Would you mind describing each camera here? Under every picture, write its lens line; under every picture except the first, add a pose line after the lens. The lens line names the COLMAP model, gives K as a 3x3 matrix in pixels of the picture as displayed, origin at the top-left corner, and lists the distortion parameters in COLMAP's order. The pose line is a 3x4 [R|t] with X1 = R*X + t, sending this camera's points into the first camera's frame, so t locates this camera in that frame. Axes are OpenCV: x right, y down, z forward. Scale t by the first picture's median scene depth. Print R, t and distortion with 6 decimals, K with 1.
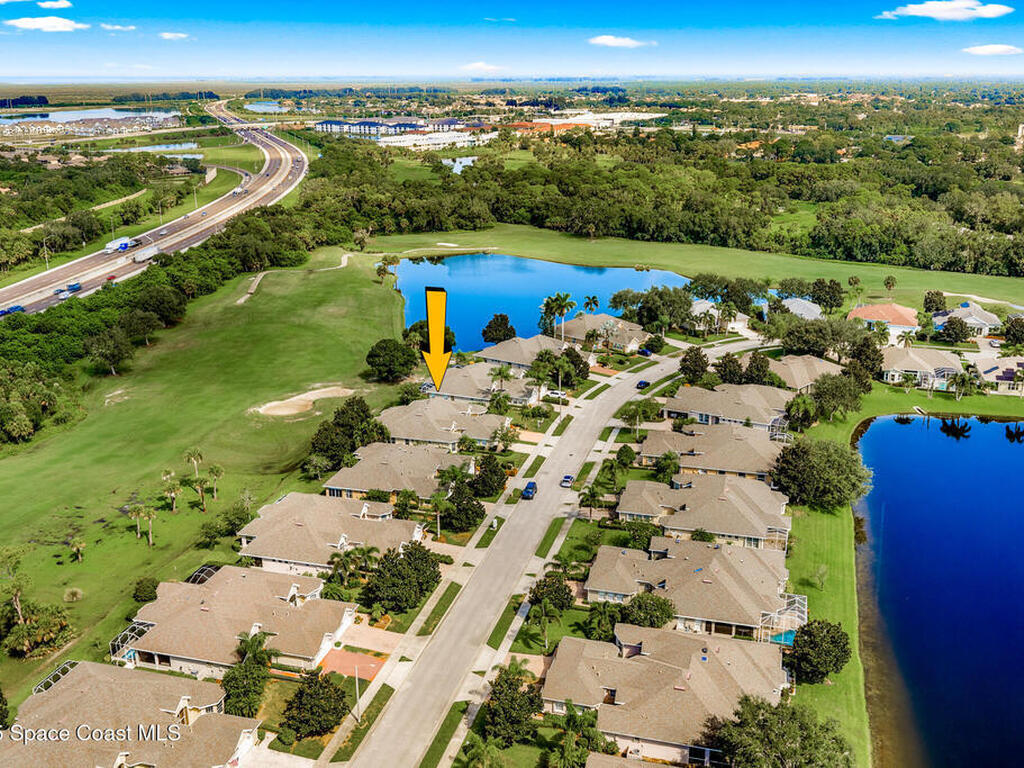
lens RADIAL K [[952.5, 0, 512.0], [0, 952.5, 384.0], [0, 0, 1]] dist [0.027648, -0.060530]
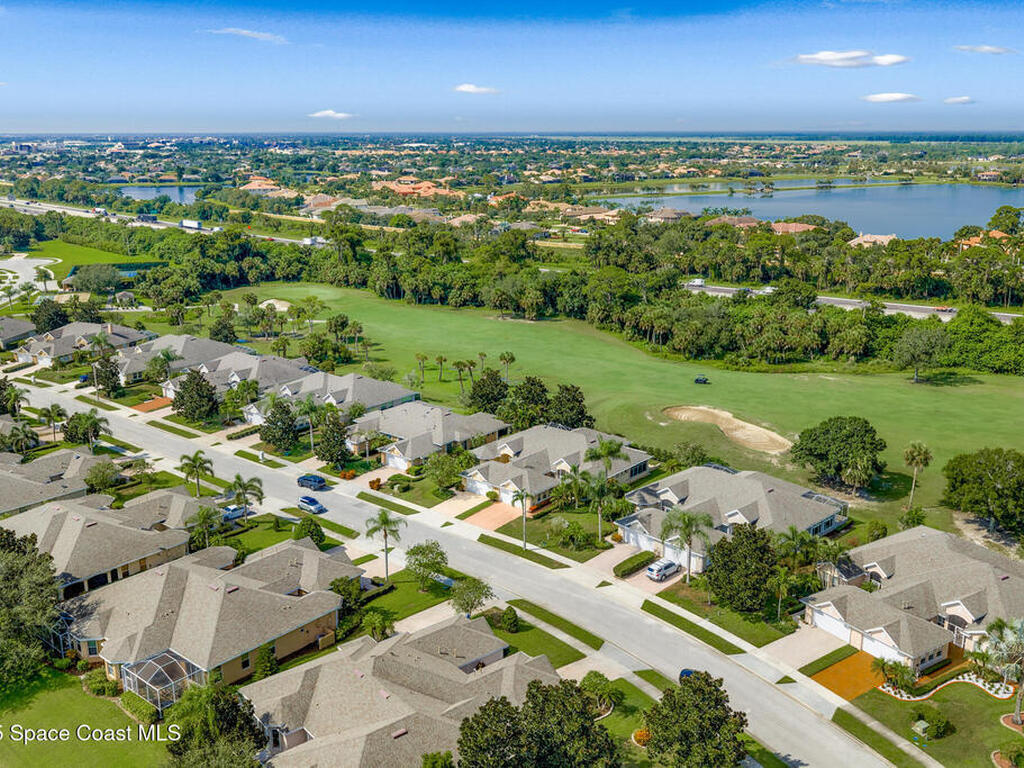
lens RADIAL K [[952.5, 0, 512.0], [0, 952.5, 384.0], [0, 0, 1]] dist [0.027648, -0.060530]
pose [[-0.413678, 0.235004, -0.879570, 0.488792], [-0.266328, 0.892612, 0.363747, -0.231693], [0.870597, 0.384729, -0.306666, 1.027620]]
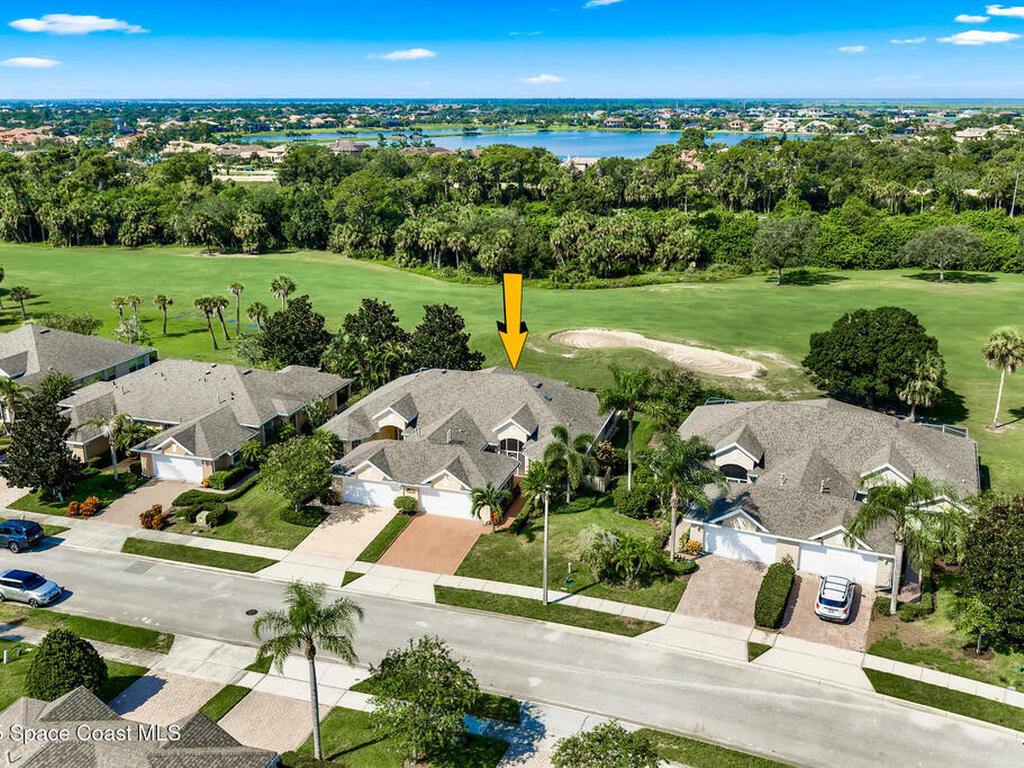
lens RADIAL K [[952.5, 0, 512.0], [0, 952.5, 384.0], [0, 0, 1]] dist [0.027648, -0.060530]
pose [[-0.030964, 0.287217, -0.957365, 0.277241], [-0.294122, 0.912798, 0.283359, -0.086779], [0.955266, 0.290356, 0.056213, 0.867346]]
